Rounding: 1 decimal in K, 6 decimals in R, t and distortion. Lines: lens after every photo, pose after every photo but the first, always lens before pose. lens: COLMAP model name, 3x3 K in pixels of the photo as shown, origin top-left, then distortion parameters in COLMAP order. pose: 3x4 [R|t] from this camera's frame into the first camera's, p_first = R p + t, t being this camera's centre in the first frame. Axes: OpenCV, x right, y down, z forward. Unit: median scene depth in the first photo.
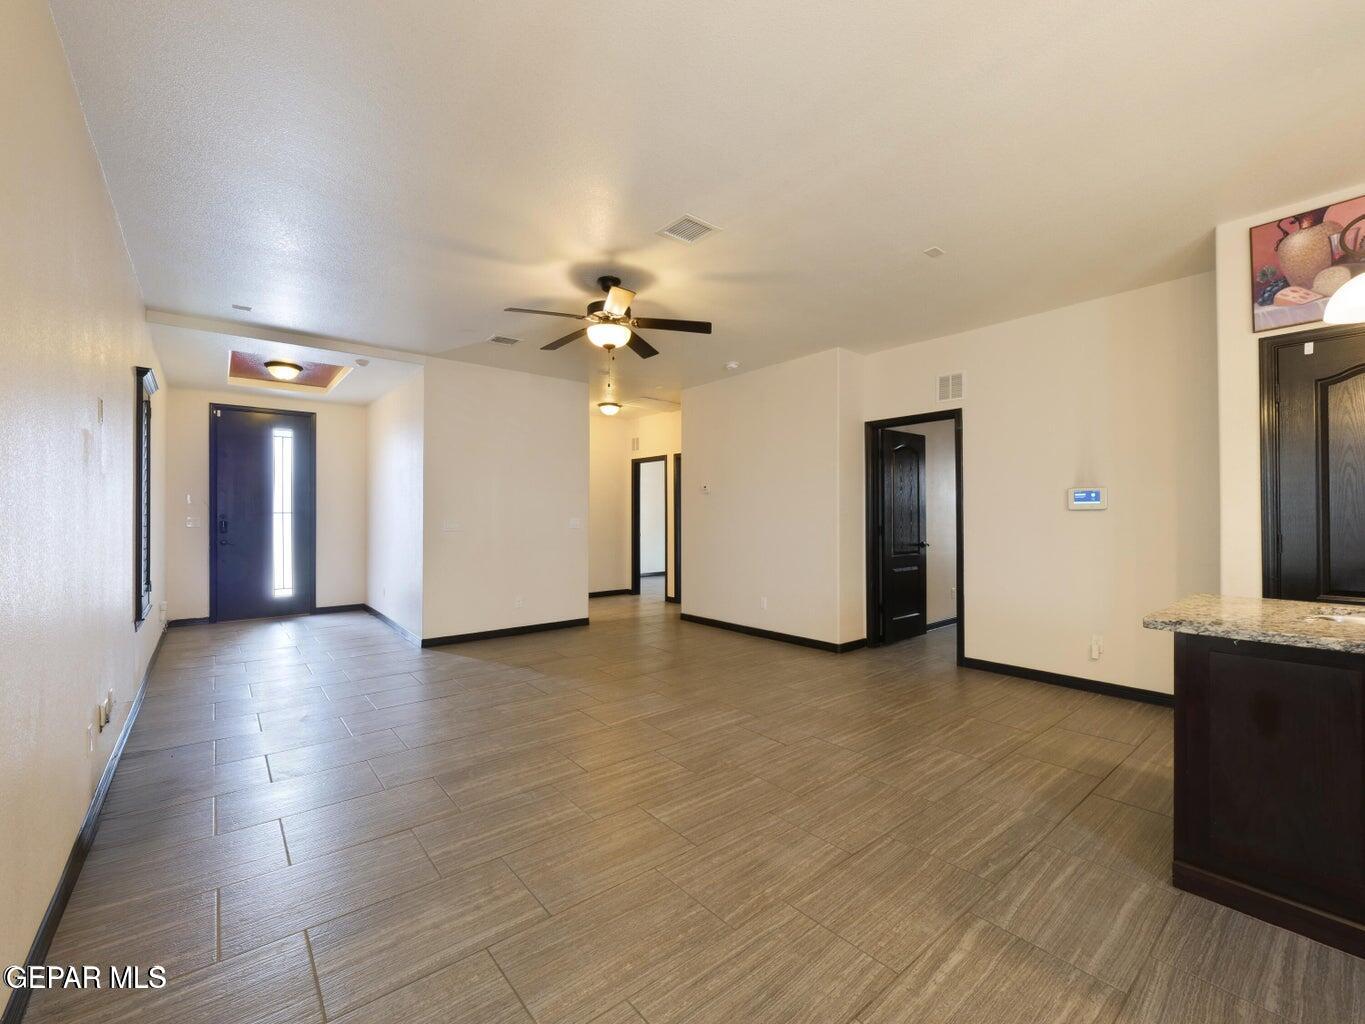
lens RADIAL K [[572.8, 0, 673.4], [0, 572.8, 511.1], [0, 0, 1]] dist [-0.010330, 0.001970]
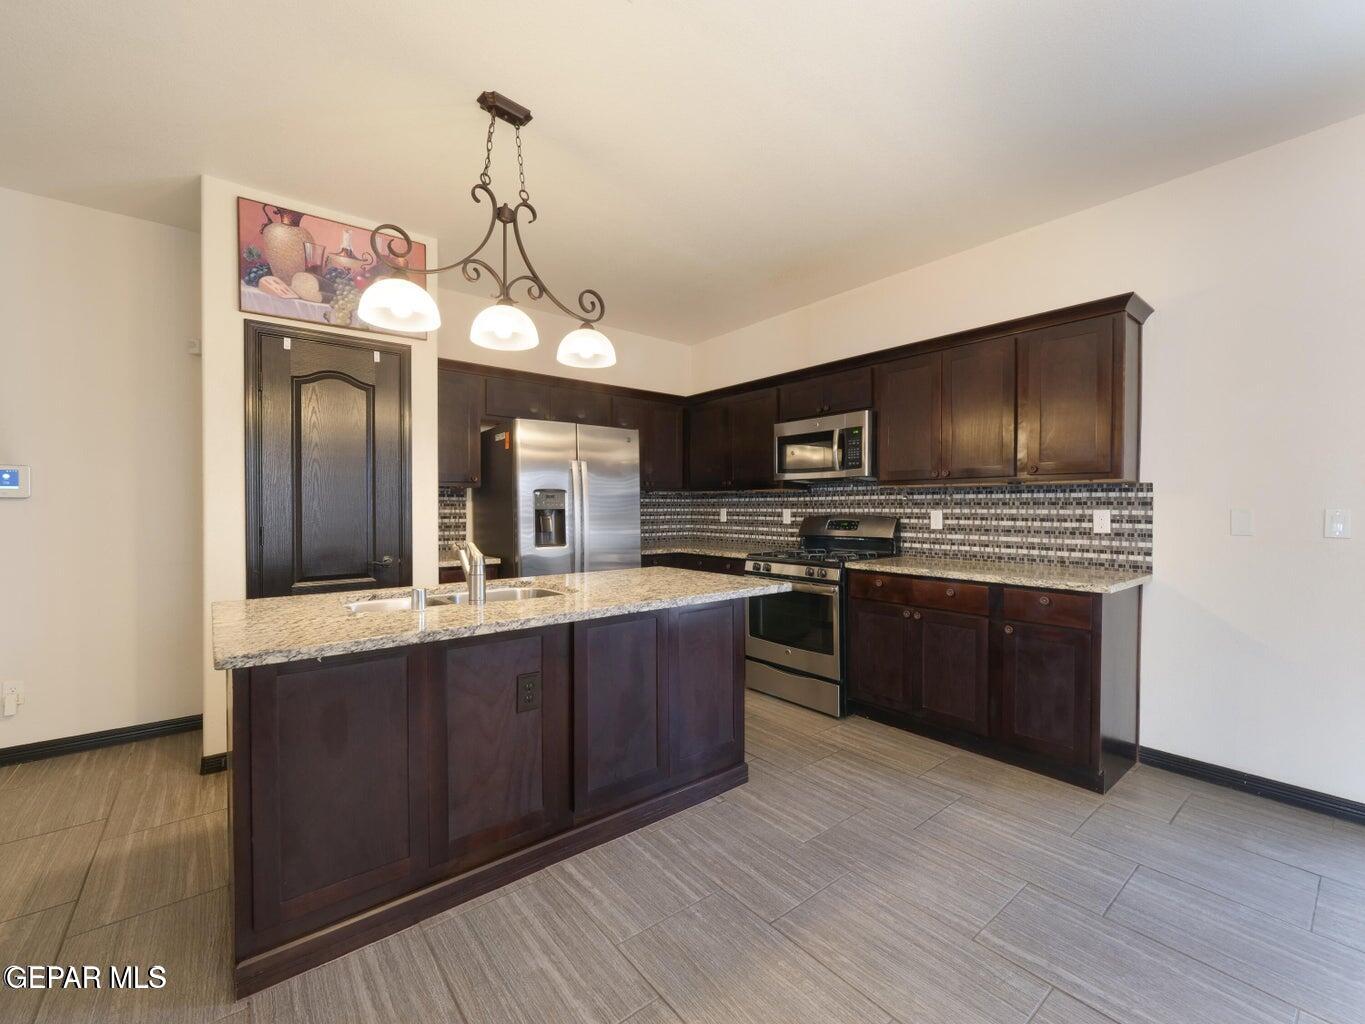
lens RADIAL K [[572.8, 0, 675.5], [0, 572.8, 511.7], [0, 0, 1]] dist [-0.010330, 0.001970]
pose [[0.005643, -0.006387, 0.999964, 0.091855], [-0.009548, 0.999934, 0.006440, 0.002625], [-0.999938, -0.009584, 0.005582, 0.279916]]
